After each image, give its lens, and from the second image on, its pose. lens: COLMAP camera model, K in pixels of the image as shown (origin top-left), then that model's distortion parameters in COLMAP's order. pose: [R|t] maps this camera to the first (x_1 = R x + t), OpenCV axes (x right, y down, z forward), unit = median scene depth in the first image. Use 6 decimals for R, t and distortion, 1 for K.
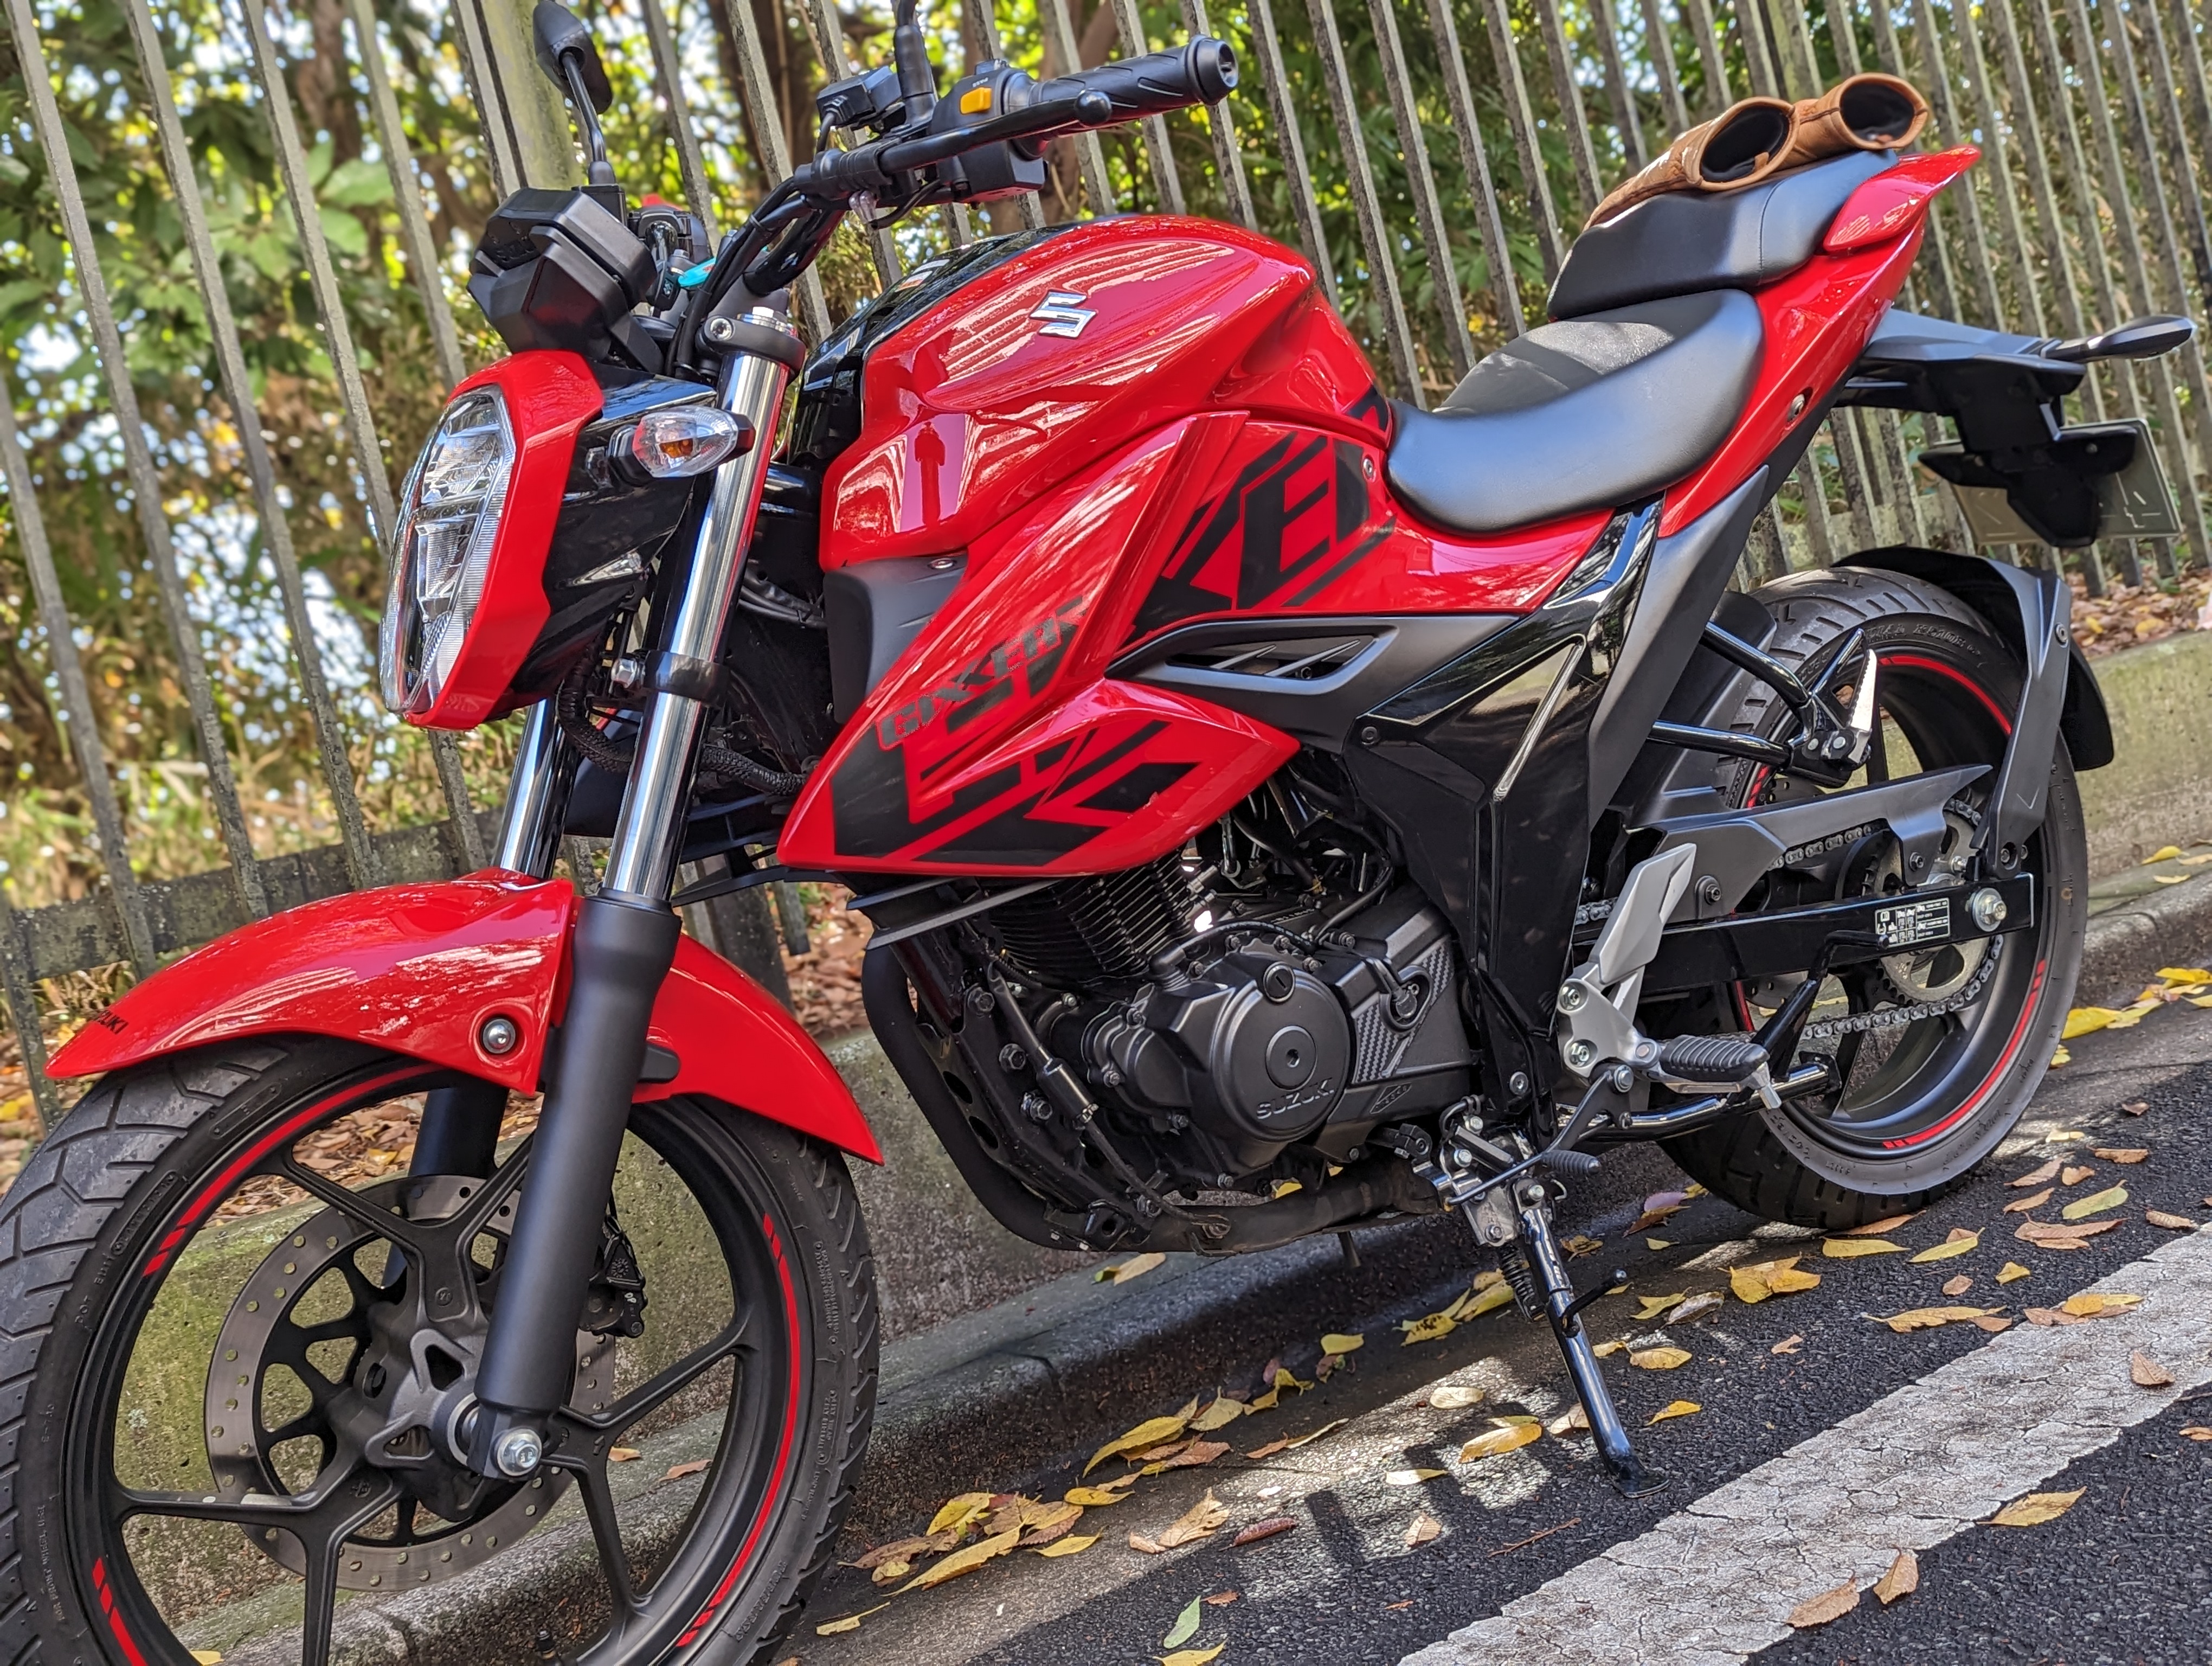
lens RADIAL K [[2344.6, 0, 1107.2], [0, 2344.6, 836.0], [0, 0, 1]] dist [0.038606, 0.000000]
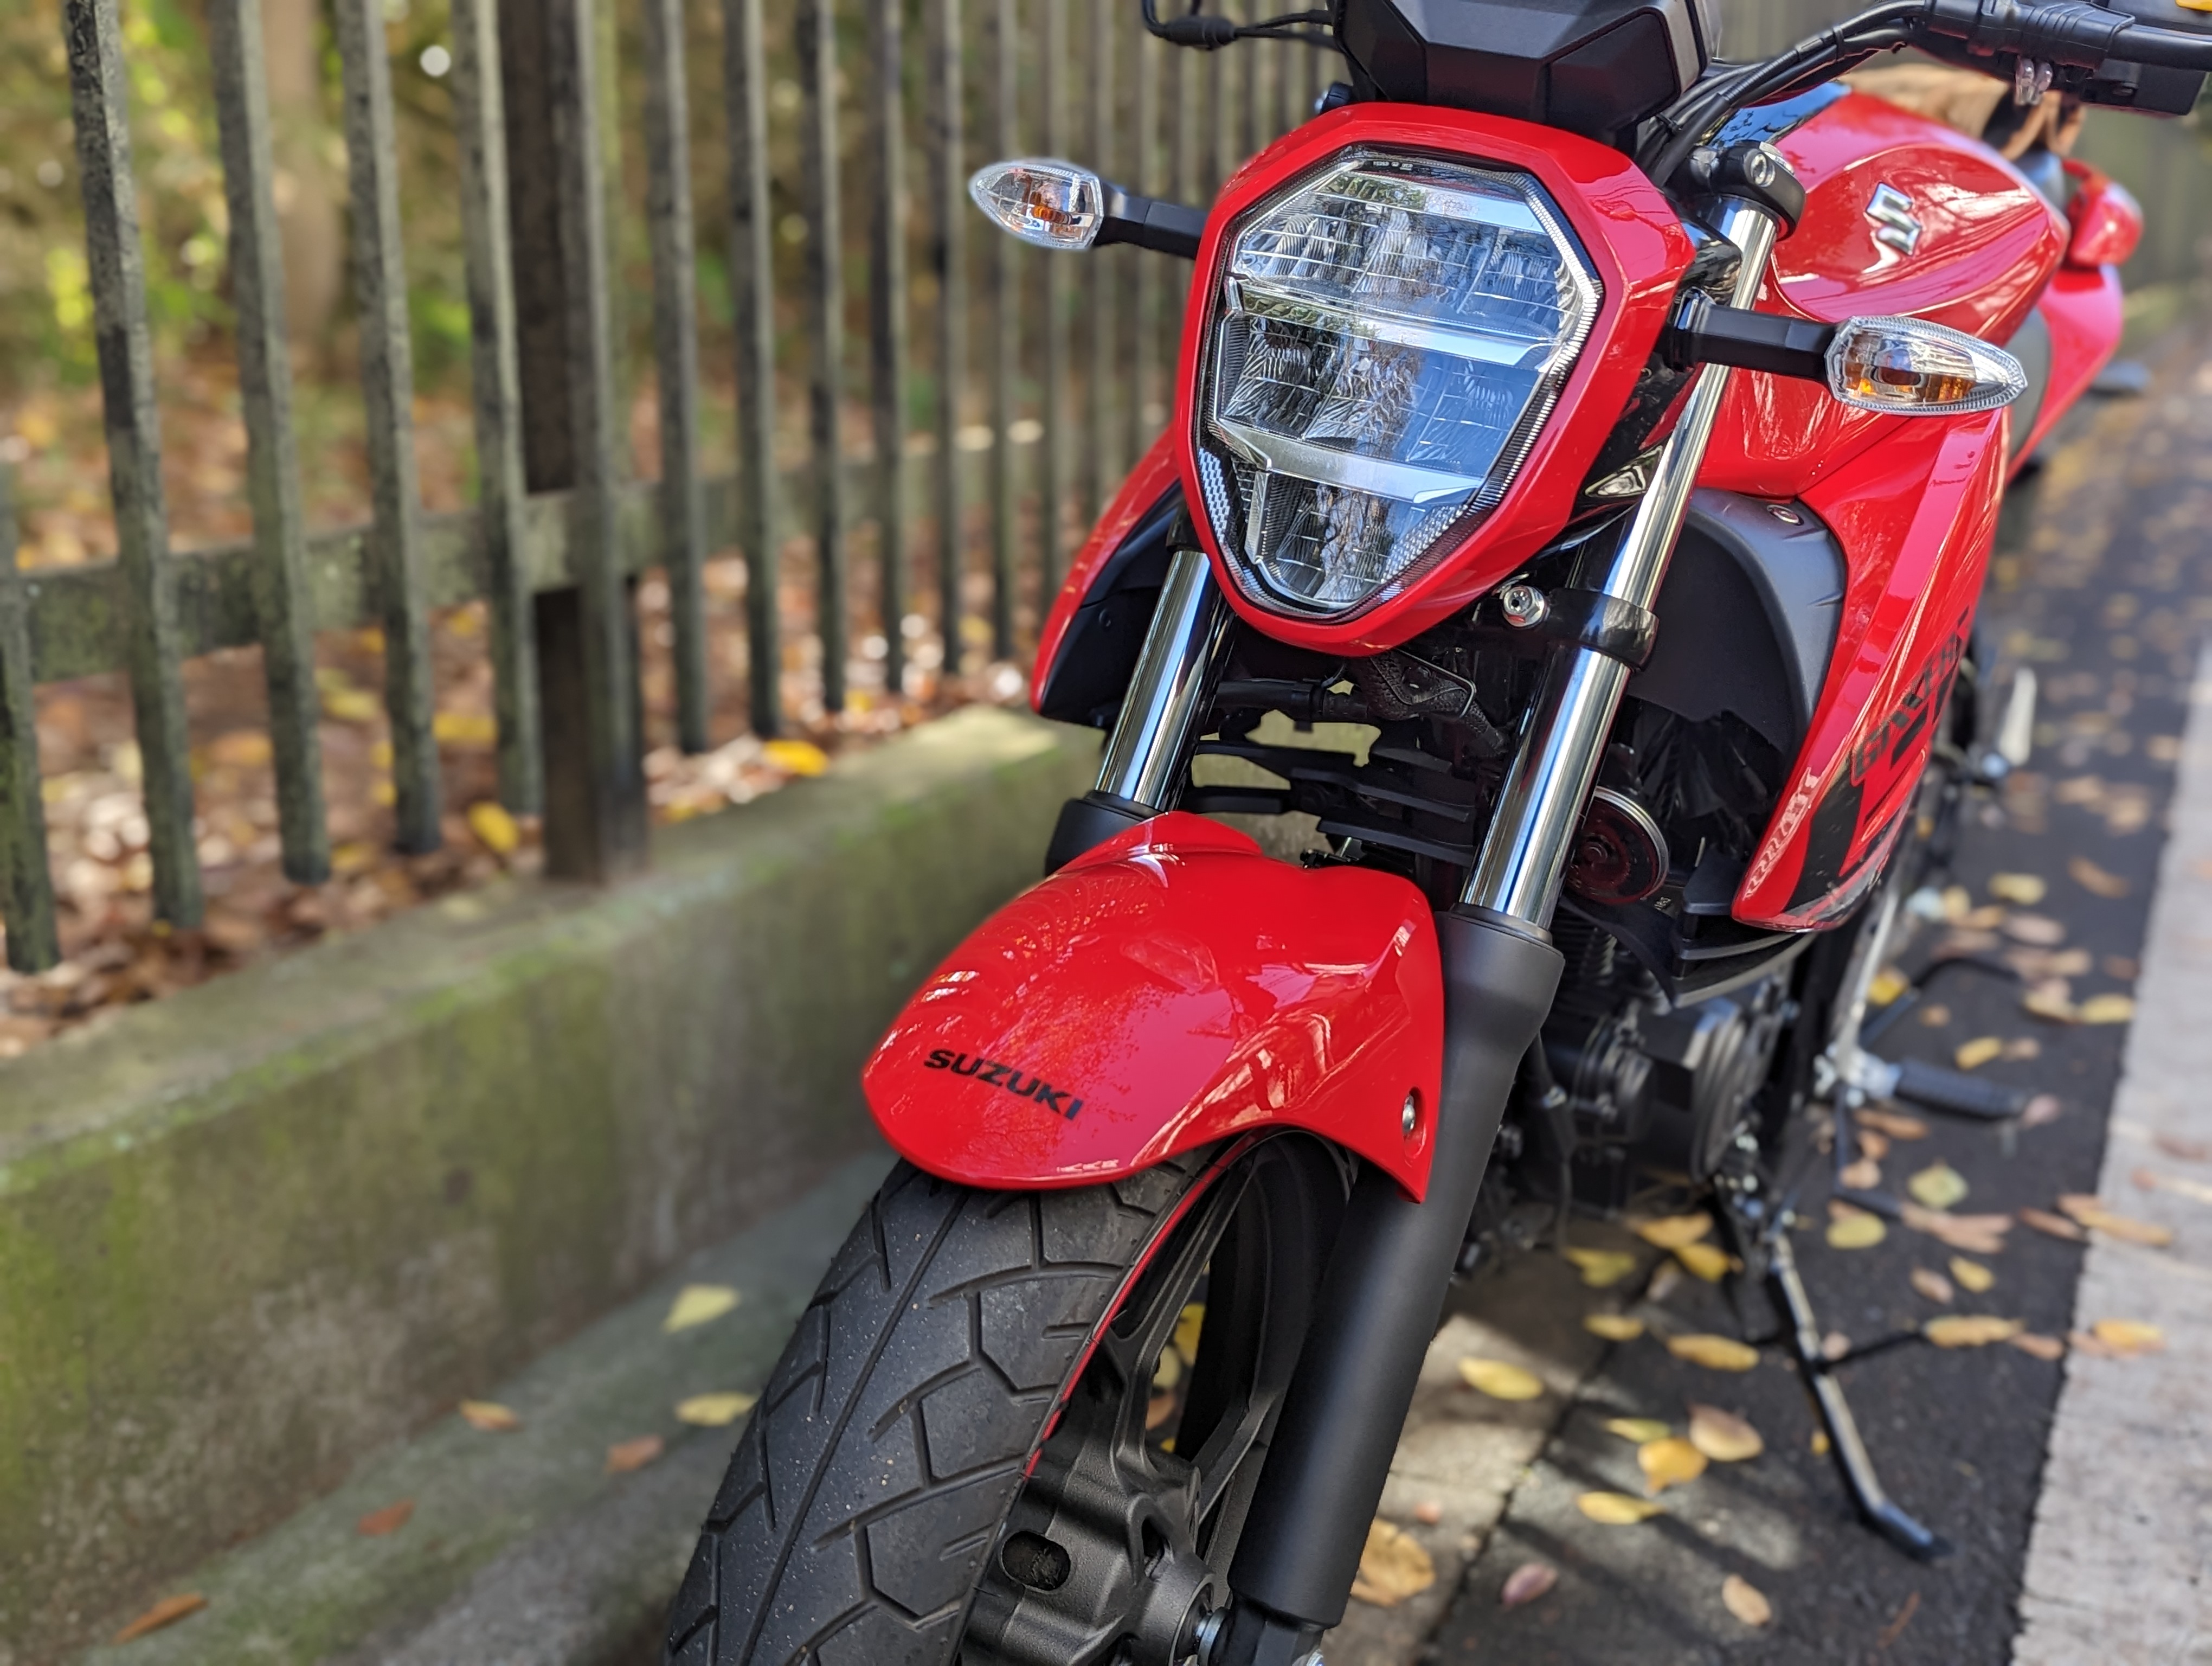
lens RADIAL K [[2344.6, 0, 1172.9], [0, 2344.6, 798.2], [0, 0, 1]] dist [0.038606, 0.000000]
pose [[0.835592, 0.128158, 0.534192, -0.565228], [-0.201889, 0.975999, 0.081646, -0.041070], [-0.510907, -0.176070, 0.841411, 0.373126]]
